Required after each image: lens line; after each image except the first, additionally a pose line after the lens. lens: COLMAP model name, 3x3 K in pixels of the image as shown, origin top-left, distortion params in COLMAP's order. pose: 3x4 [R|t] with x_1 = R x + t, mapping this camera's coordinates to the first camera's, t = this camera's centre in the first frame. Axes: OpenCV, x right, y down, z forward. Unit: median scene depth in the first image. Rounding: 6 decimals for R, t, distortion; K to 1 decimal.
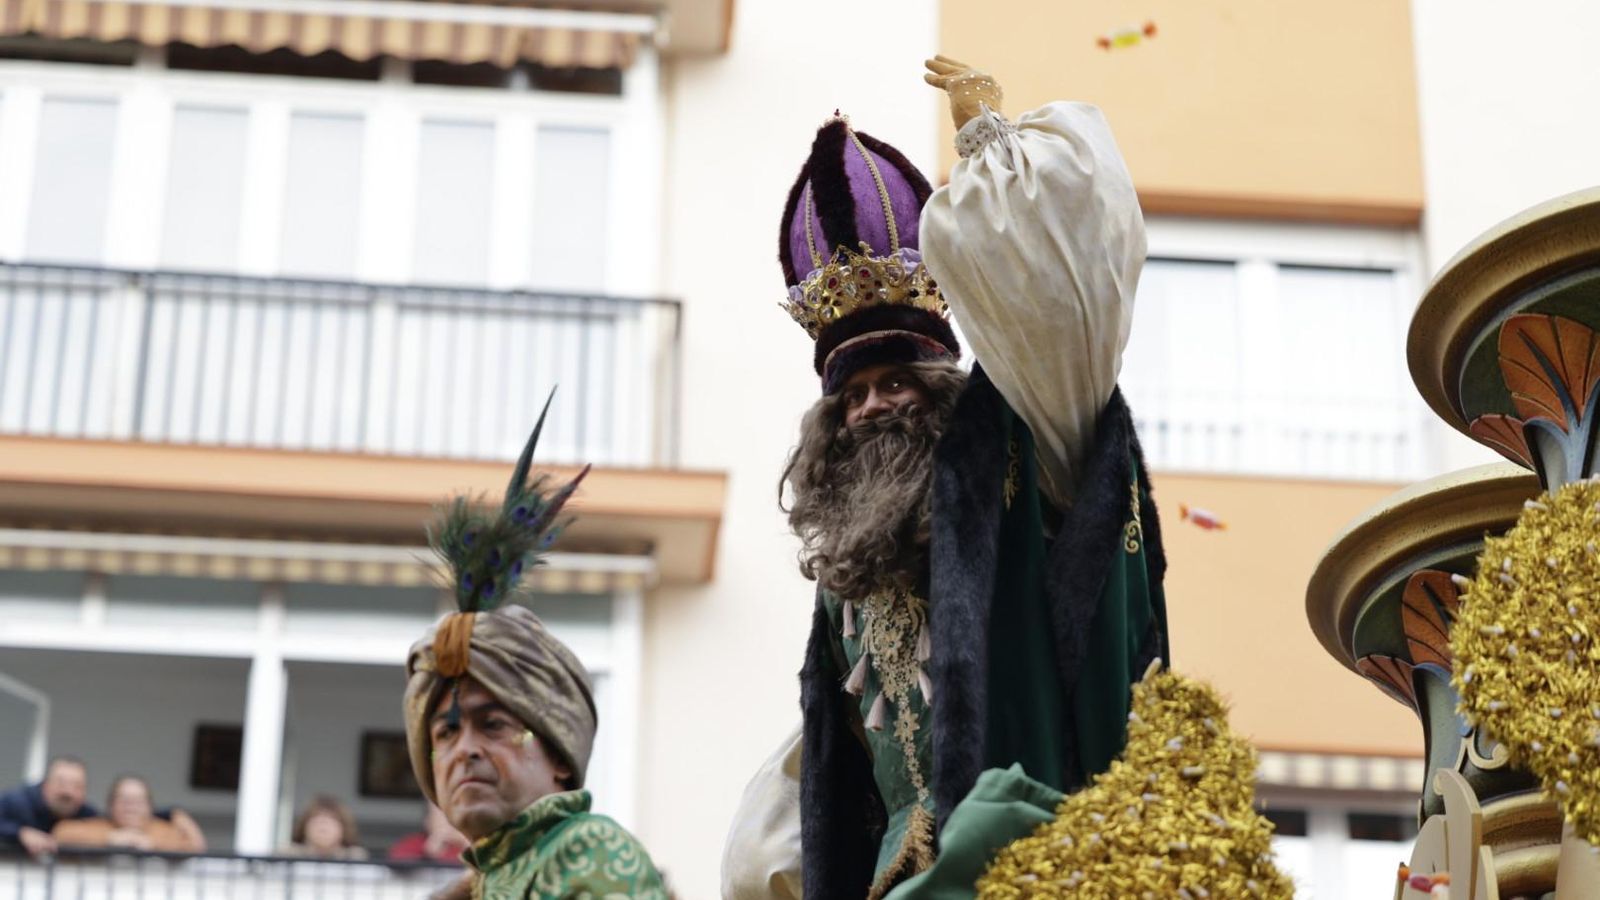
lens RADIAL K [[4450.9, 0, 800.6], [0, 4450.9, 448.4], [0, 0, 1]] dist [-0.137474, -0.908022]
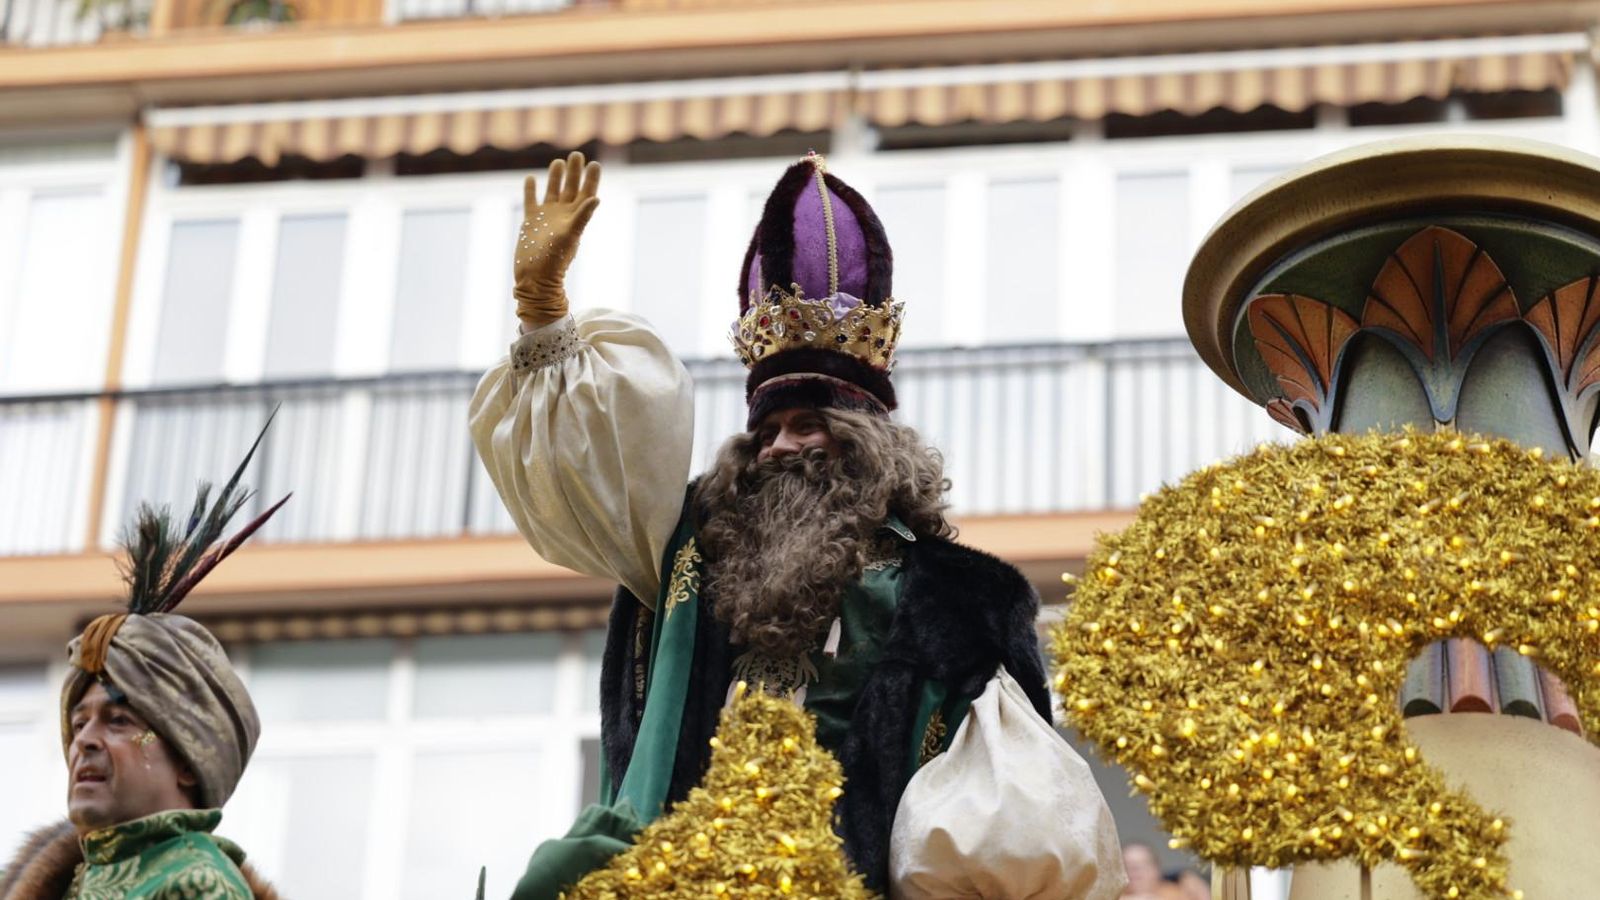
lens RADIAL K [[4416.7, 0, 798.9], [0, 4416.7, 451.8], [0, 0, 1]] dist [0.476088, -8.261696]
pose [[0.960767, -0.093628, -0.261075, 0.354717], [0.090605, 0.995607, -0.023621, 0.019806], [0.262140, -0.000961, 0.965029, 0.034677]]
